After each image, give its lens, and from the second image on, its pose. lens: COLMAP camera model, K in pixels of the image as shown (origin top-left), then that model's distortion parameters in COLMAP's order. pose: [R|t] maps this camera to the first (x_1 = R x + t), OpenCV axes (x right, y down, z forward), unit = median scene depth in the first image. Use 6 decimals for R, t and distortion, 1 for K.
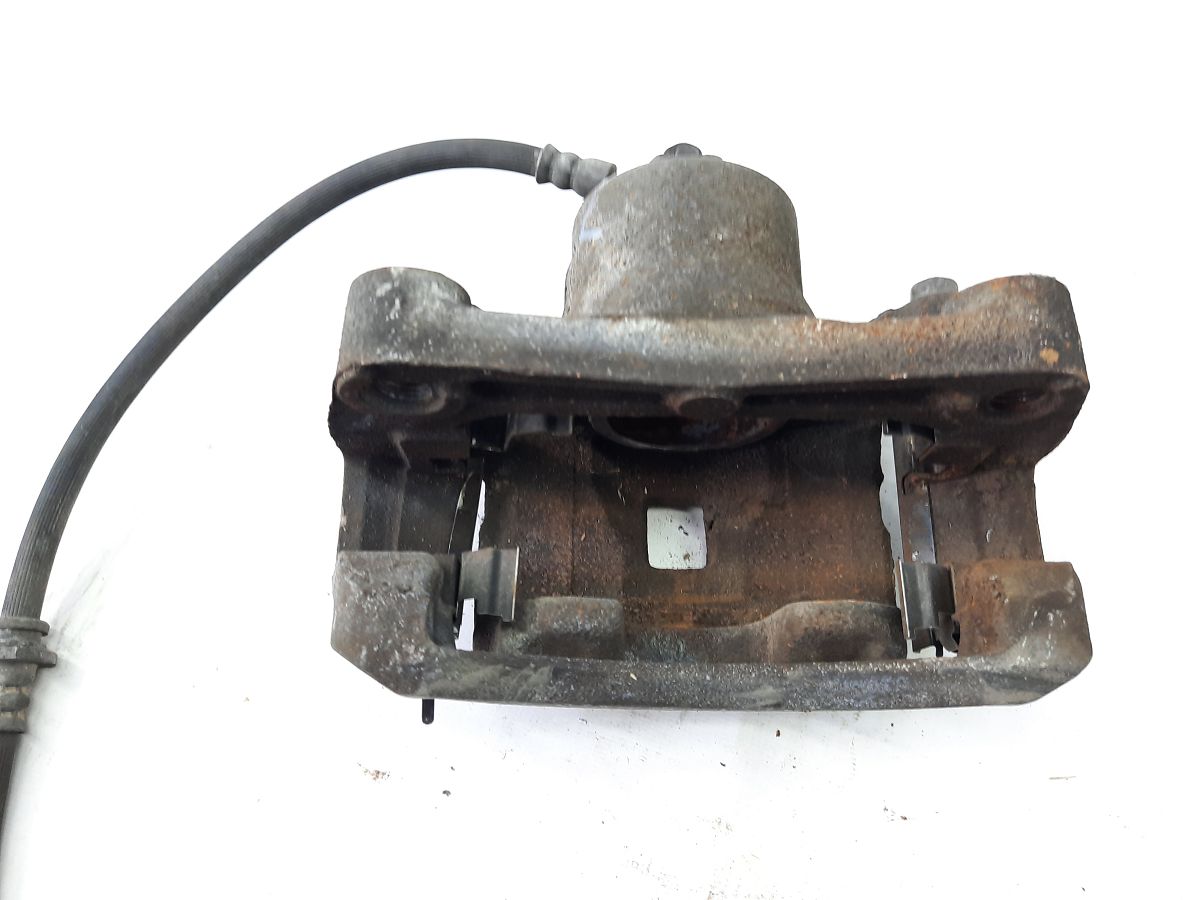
lens RADIAL K [[916.6, 0, 600.0], [0, 916.6, 450.0], [0, 0, 1]] dist [0.068051, -0.109463]
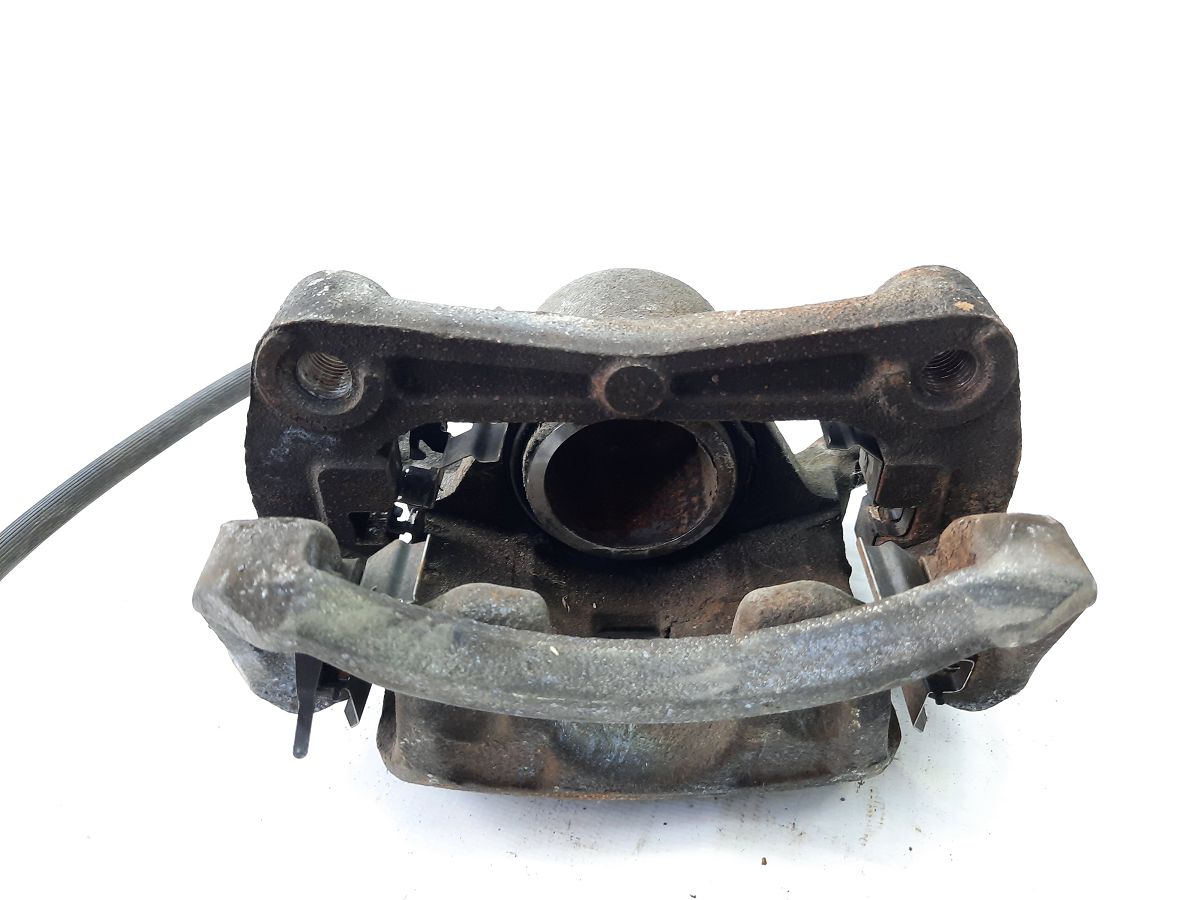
lens RADIAL K [[916.6, 0, 600.0], [0, 916.6, 450.0], [0, 0, 1]] dist [0.068051, -0.109463]
pose [[0.999751, -0.022109, -0.002979, 0.084915], [0.017291, 0.852311, -0.522750, 0.531609], [0.014097, 0.522568, 0.852481, 0.210266]]
